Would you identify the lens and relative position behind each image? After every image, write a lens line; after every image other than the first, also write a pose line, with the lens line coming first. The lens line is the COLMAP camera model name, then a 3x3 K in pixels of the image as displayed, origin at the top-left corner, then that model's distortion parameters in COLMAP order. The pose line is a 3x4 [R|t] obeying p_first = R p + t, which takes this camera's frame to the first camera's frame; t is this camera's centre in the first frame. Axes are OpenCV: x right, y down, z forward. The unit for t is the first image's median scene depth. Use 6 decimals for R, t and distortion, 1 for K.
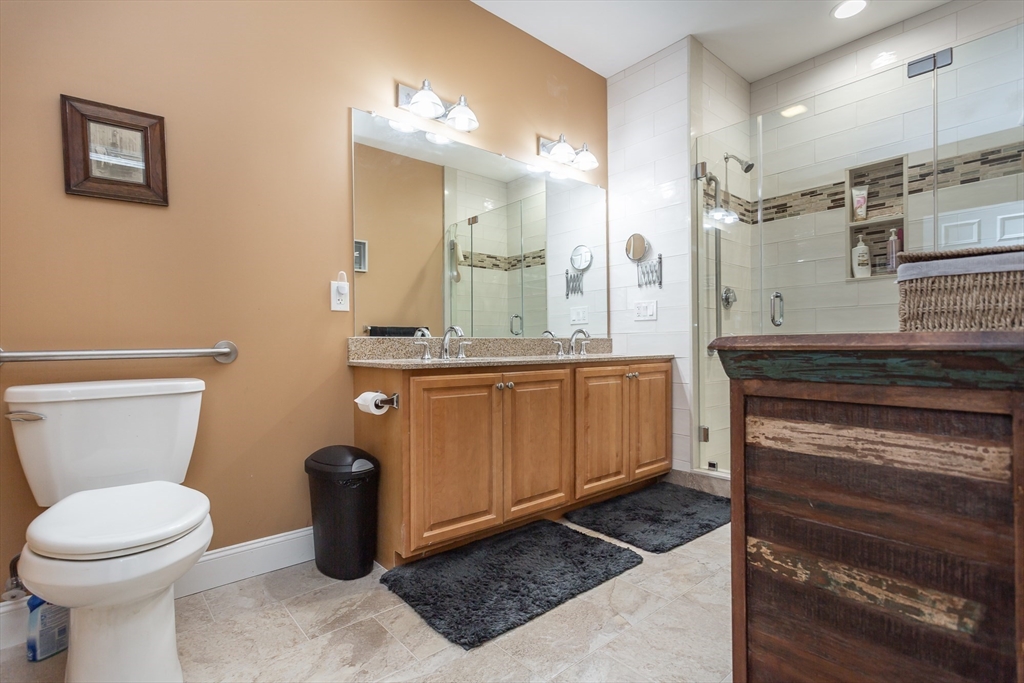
lens RADIAL K [[488.7, 0, 516.6], [0, 488.7, 344.1], [0, 0, 1]] dist [-0.001191, 0.003691]
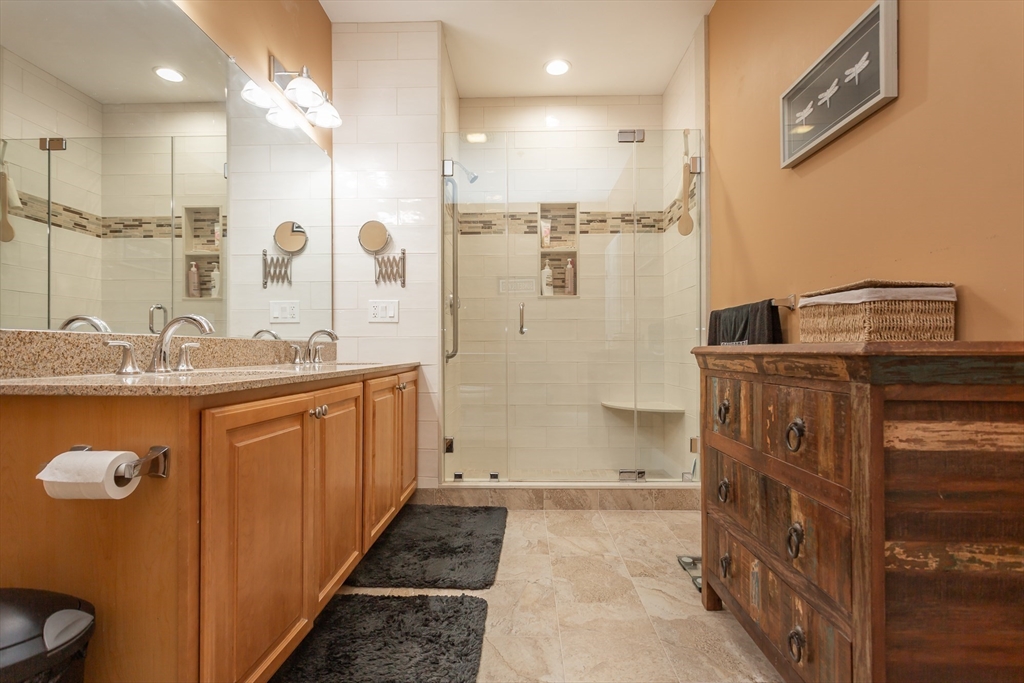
lens RADIAL K [[488.7, 0, 510.0], [0, 488.7, 347.7], [0, 0, 1]] dist [-0.001191, 0.003691]
pose [[0.675353, 0.012505, 0.737388, -0.293131], [-0.007391, 0.999921, -0.010188, 0.004185], [-0.737457, 0.001430, 0.675392, 0.328176]]
